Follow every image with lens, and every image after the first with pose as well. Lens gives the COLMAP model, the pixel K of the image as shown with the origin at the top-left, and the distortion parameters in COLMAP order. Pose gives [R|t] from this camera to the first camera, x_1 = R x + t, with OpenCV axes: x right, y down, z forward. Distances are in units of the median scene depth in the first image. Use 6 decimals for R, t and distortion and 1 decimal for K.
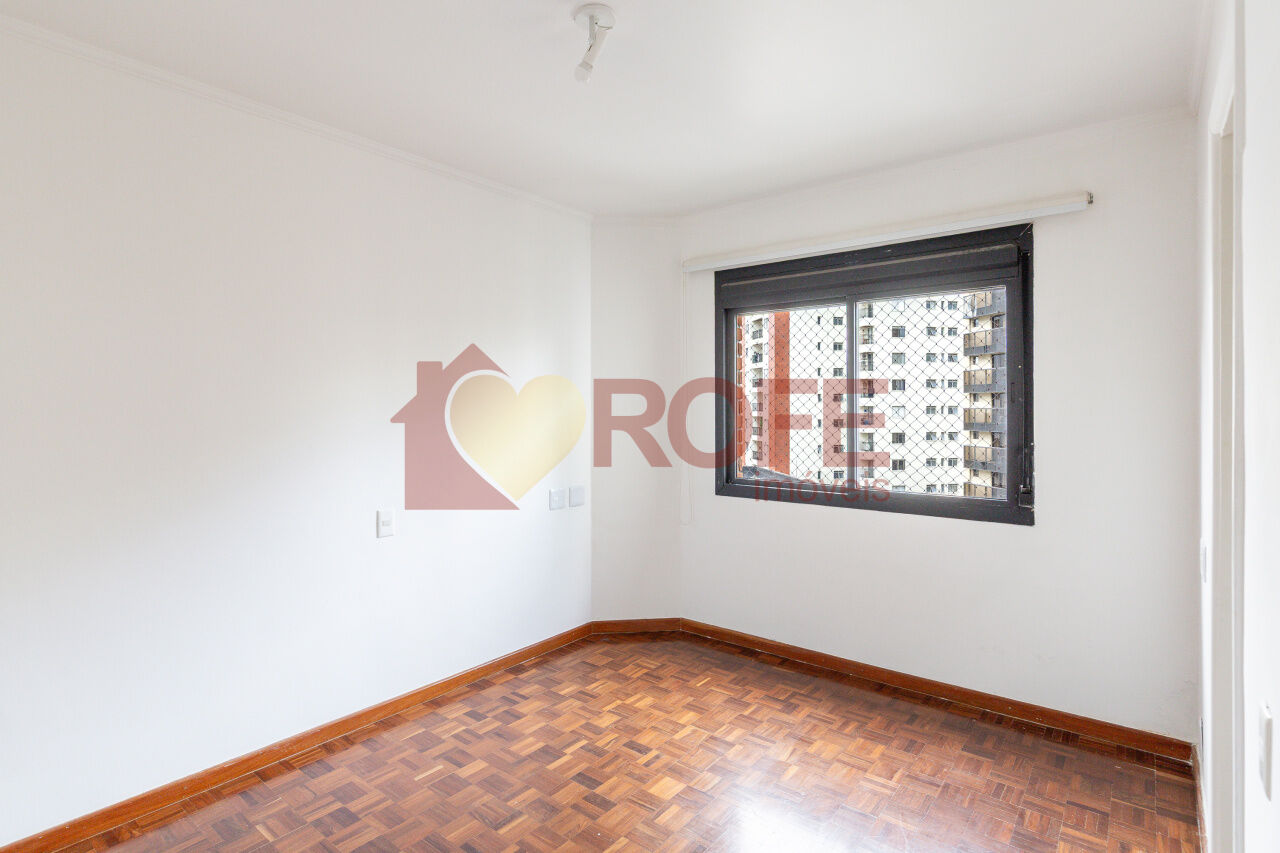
lens RADIAL K [[645.6, 0, 637.7], [0, 645.6, 412.6], [0, 0, 1]] dist [-0.000866, -0.000204]
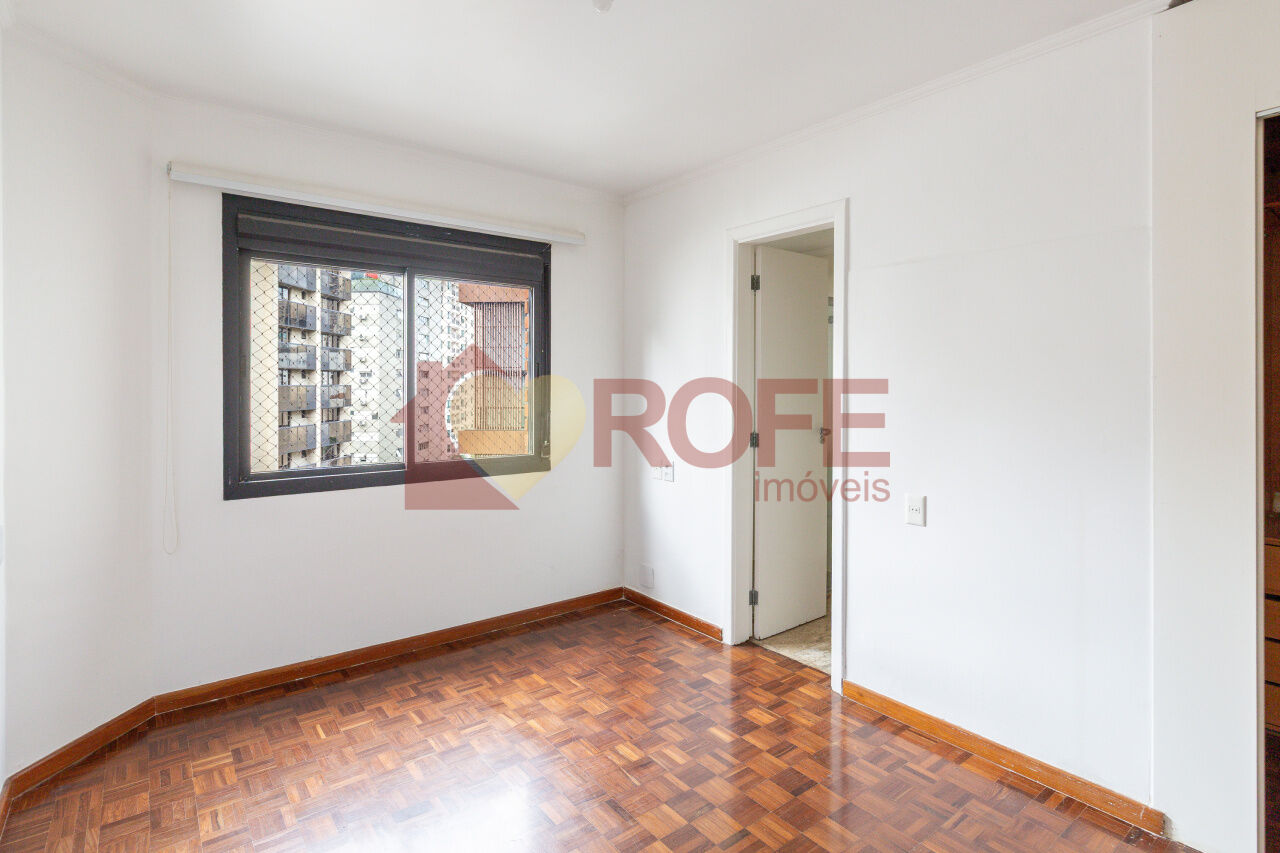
lens RADIAL K [[645.6, 0, 617.5], [0, 645.6, 400.4], [0, 0, 1]] dist [-0.000866, -0.000204]
pose [[0.245962, -0.016976, 0.969131, -0.593687], [0.009987, 0.999838, 0.014980, 0.009779], [-0.969228, 0.005994, 0.246091, 0.487296]]
